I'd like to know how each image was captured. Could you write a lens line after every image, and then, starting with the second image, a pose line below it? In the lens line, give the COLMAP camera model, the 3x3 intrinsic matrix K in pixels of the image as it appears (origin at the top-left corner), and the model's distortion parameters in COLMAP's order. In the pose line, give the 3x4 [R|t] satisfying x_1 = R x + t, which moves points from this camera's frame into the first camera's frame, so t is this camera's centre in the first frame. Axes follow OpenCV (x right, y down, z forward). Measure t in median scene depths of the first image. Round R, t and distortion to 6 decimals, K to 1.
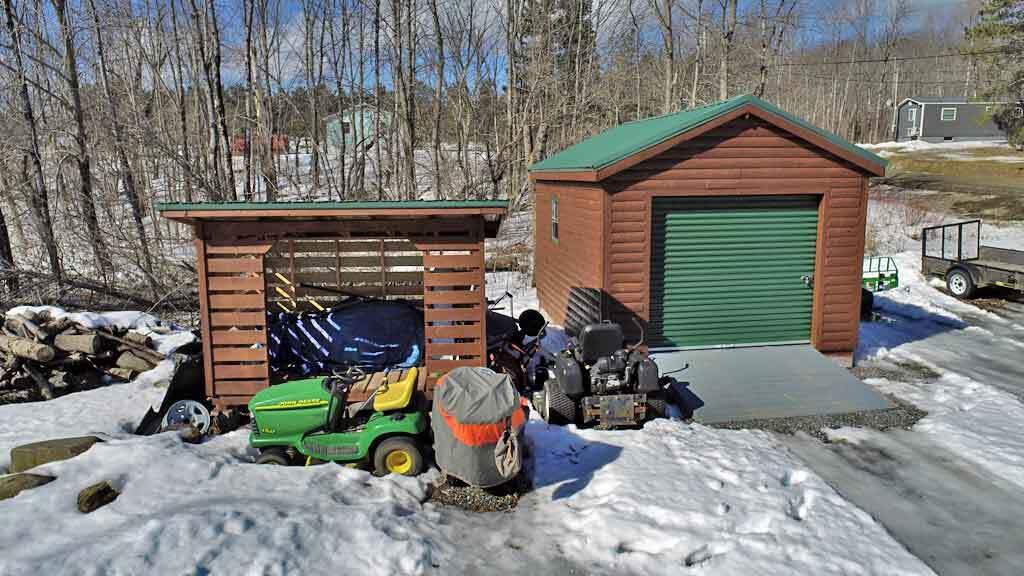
lens RADIAL K [[698.8, 0, 512.0], [0, 698.8, 288.0], [0, 0, 1]] dist [-0.006518, 0.002035]
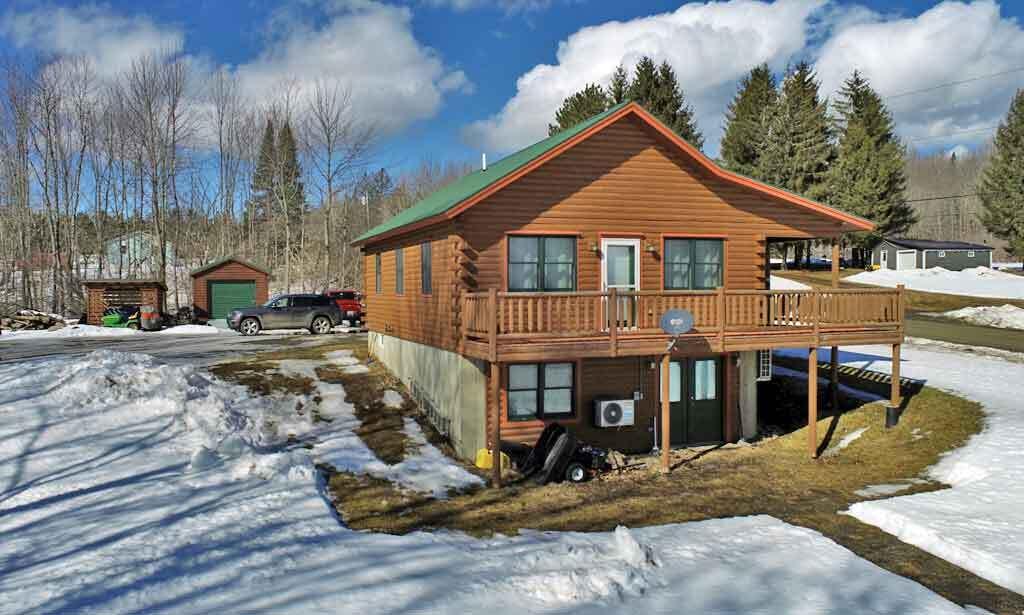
lens RADIAL K [[814.5, 0, 512.0], [0, 814.5, 307.5], [0, 0, 1]] dist [-0.001367, 0.000650]
pose [[0.976328, -0.006145, 0.216206, 0.865977], [0.037261, 0.989430, -0.140141, 0.718554], [-0.213059, 0.144880, 0.966238, -3.716219]]
